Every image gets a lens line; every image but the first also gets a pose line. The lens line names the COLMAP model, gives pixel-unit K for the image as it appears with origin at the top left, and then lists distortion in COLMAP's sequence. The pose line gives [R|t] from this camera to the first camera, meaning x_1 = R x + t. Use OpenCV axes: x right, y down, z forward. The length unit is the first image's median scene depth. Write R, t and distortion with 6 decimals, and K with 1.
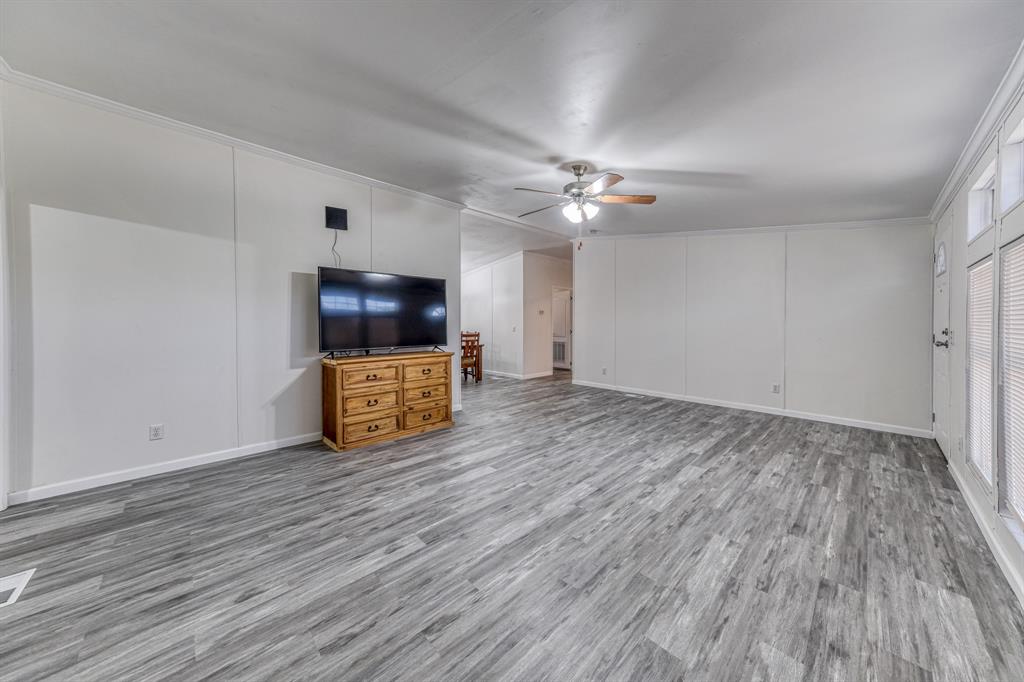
lens RADIAL K [[347.0, 0, 511.7], [0, 347.0, 326.3], [0, 0, 1]] dist [0.006367, 0.000109]
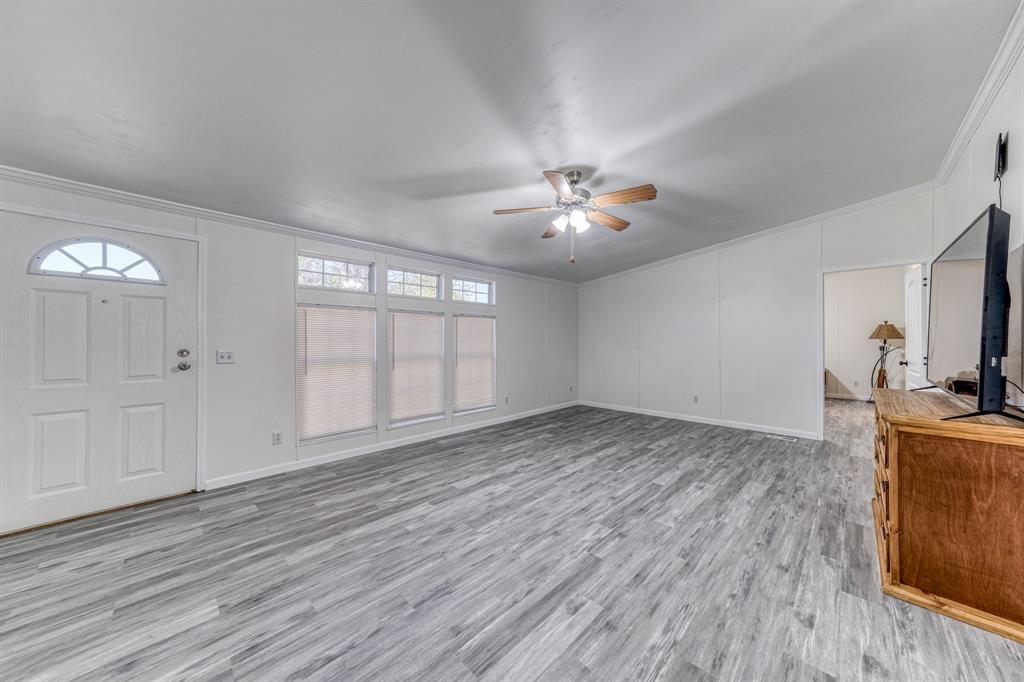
lens RADIAL K [[344.7, 0, 516.2], [0, 344.7, 337.2], [0, 0, 1]] dist [0.007950, 0.000198]
pose [[-0.999715, 0.004252, -0.023496, 0.388593], [0.004482, 0.999943, -0.009733, -0.014745], [0.023453, -0.009836, -0.999677, 2.037806]]
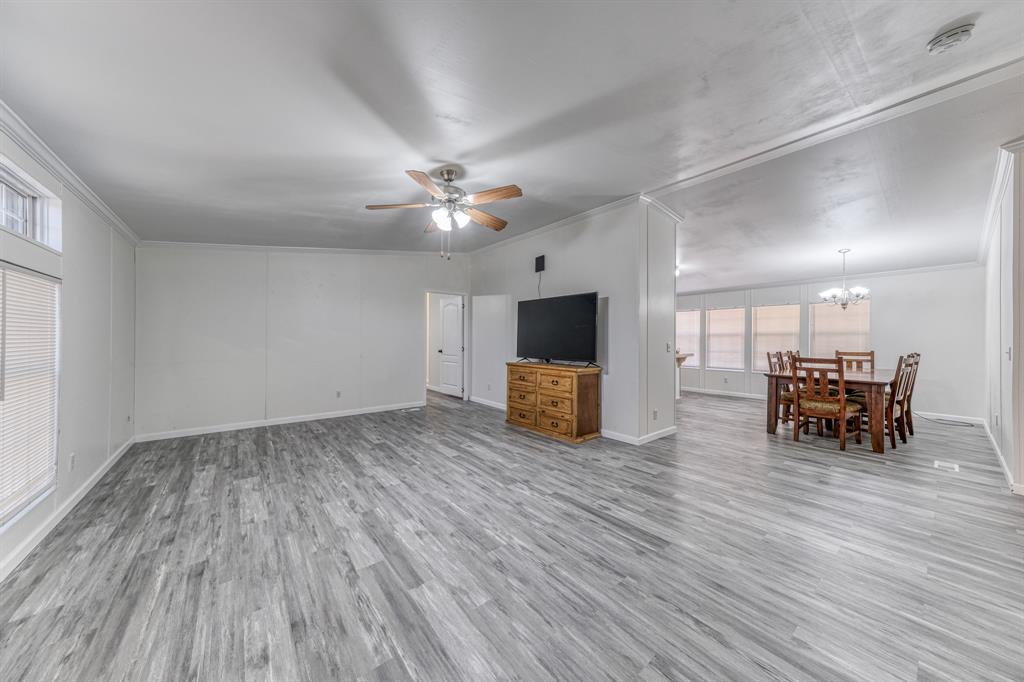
lens RADIAL K [[344.7, 0, 516.2], [0, 344.7, 337.2], [0, 0, 1]] dist [0.007950, 0.000198]
pose [[-0.087759, -0.004825, -0.996130, 1.164251], [-0.009745, 0.999945, -0.003985, -0.010245], [0.996094, 0.009357, -0.087801, 1.339826]]
